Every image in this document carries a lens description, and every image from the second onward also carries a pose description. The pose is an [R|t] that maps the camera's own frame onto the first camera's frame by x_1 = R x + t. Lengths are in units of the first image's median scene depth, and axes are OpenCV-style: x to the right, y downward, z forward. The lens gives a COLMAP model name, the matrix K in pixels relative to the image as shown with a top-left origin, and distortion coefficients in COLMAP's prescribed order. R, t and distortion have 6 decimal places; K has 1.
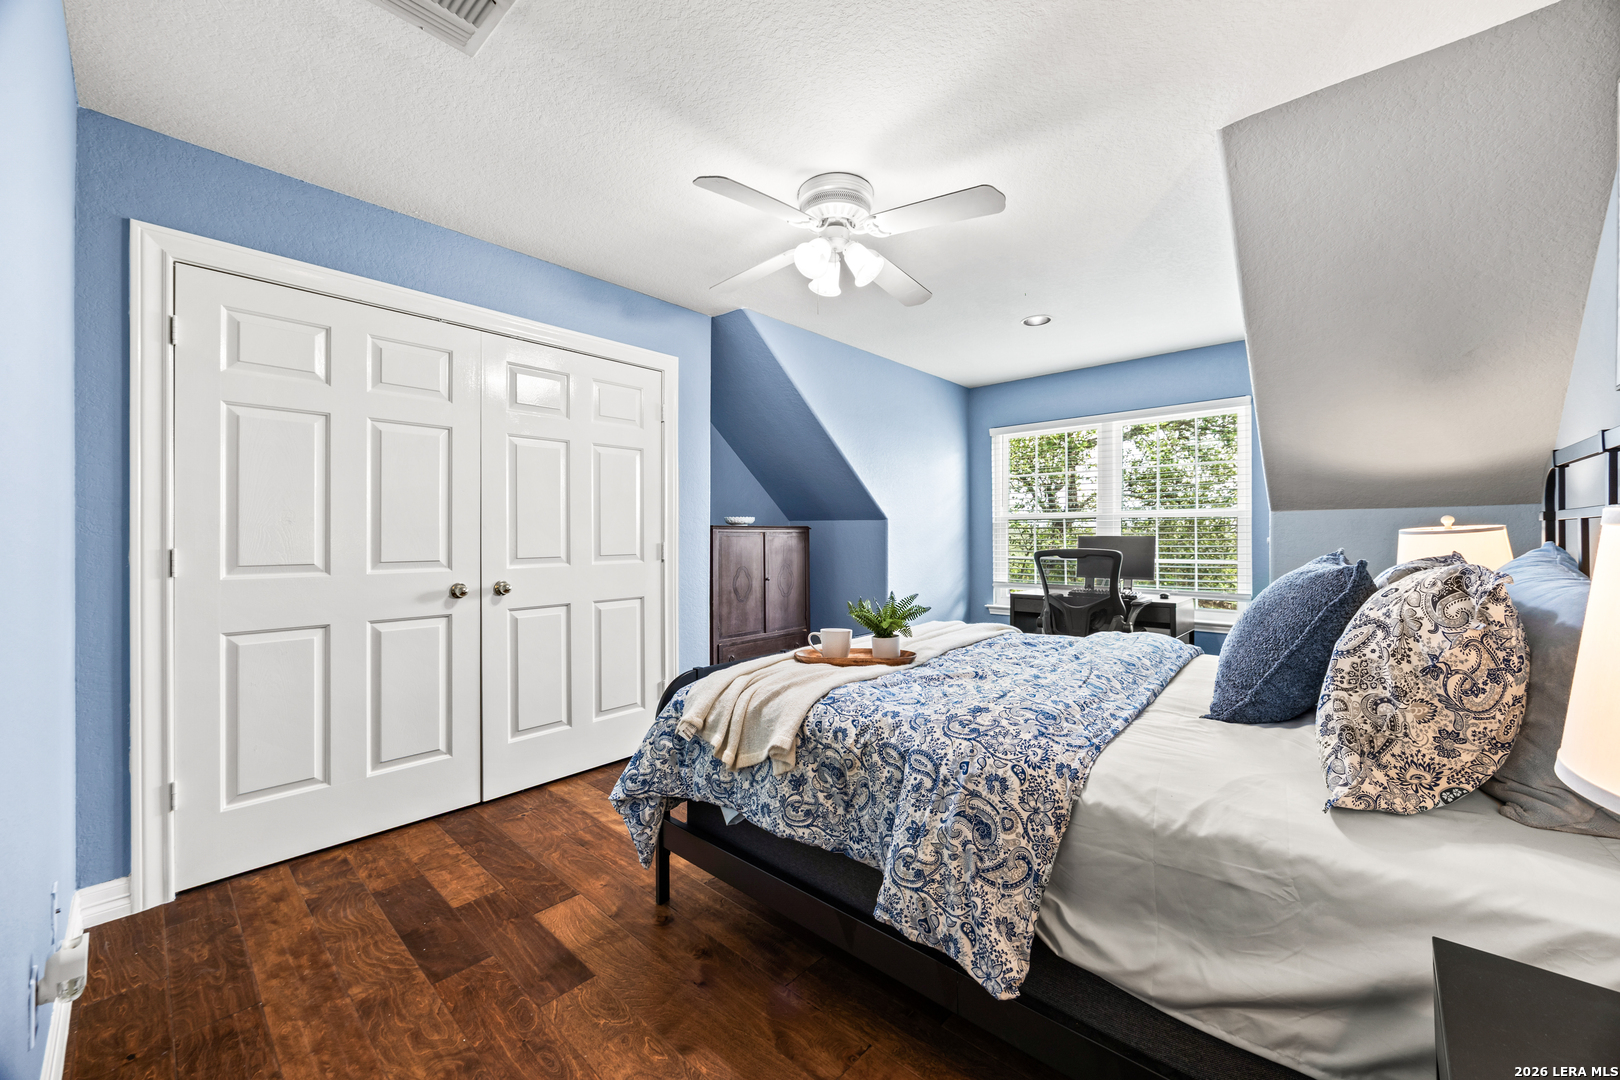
lens RADIAL K [[617.4, 0, 804.3], [0, 617.4, 535.7], [0, 0, 1]] dist [-0.000804, 0.000651]
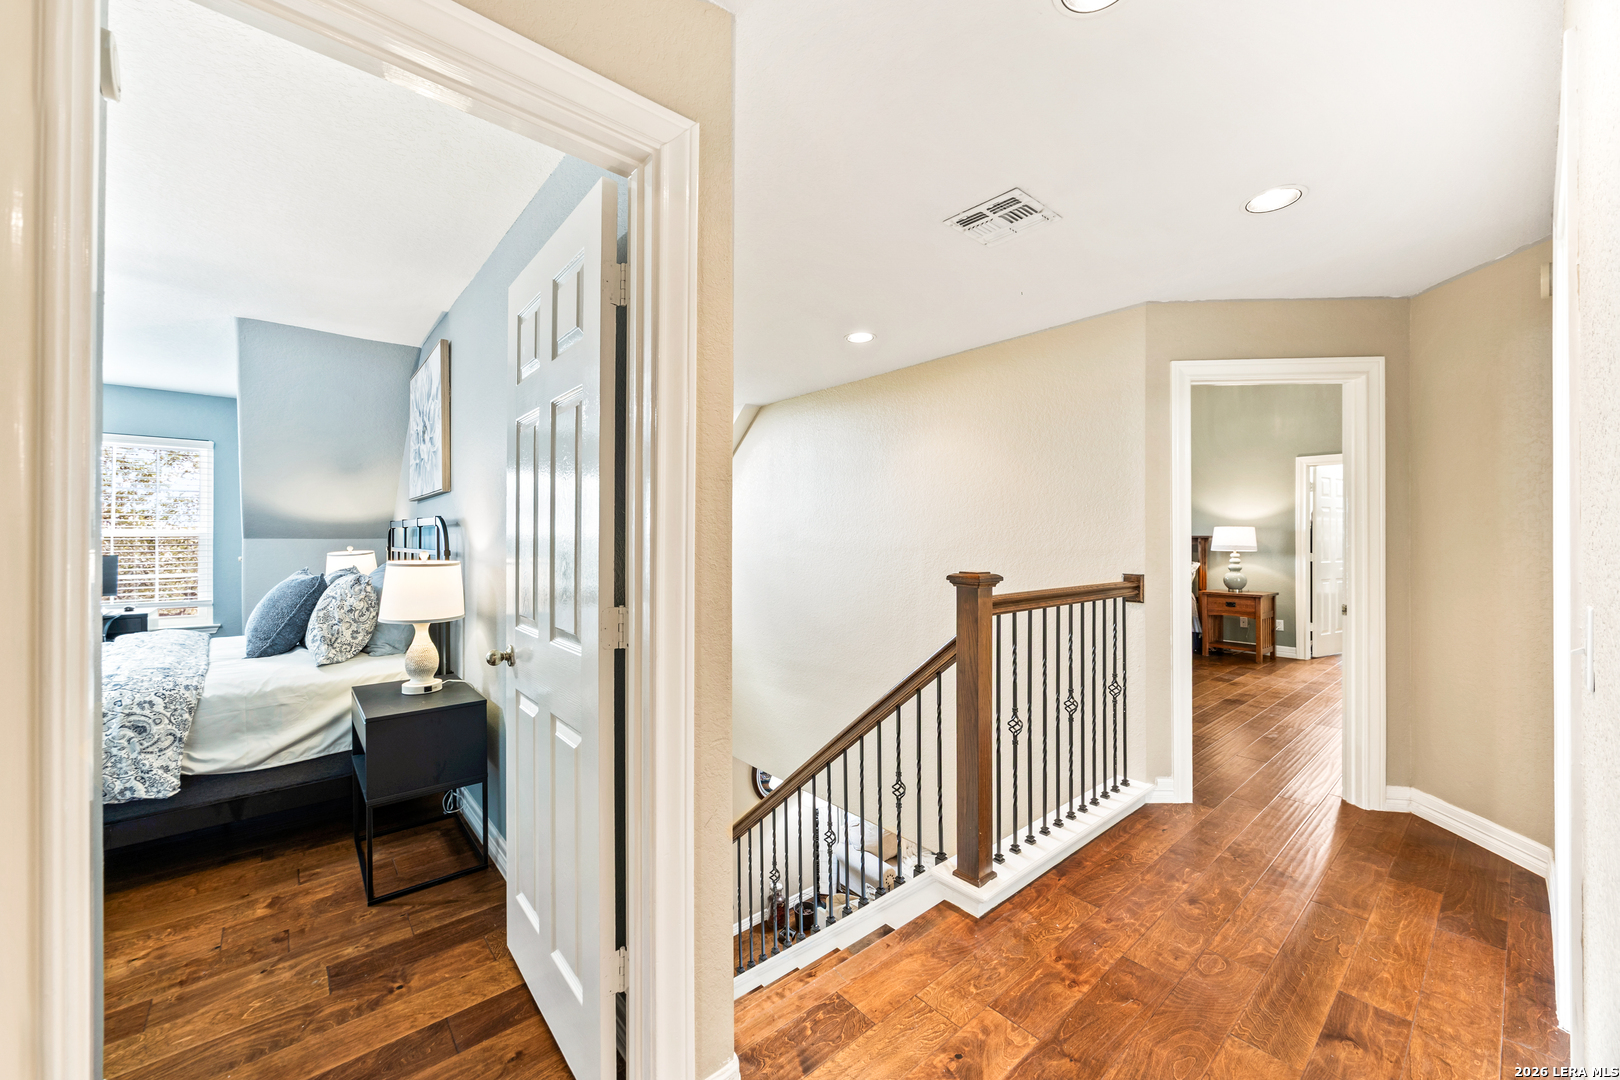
lens RADIAL K [[617.4, 0, 804.4], [0, 617.4, 536.4], [0, 0, 1]] dist [-0.000804, 0.000651]
pose [[0.119933, 0.009222, 0.992739, -1.361753], [-0.002091, 0.999957, -0.009037, -0.093389], [-0.992780, -0.000992, 0.119947, -1.240349]]
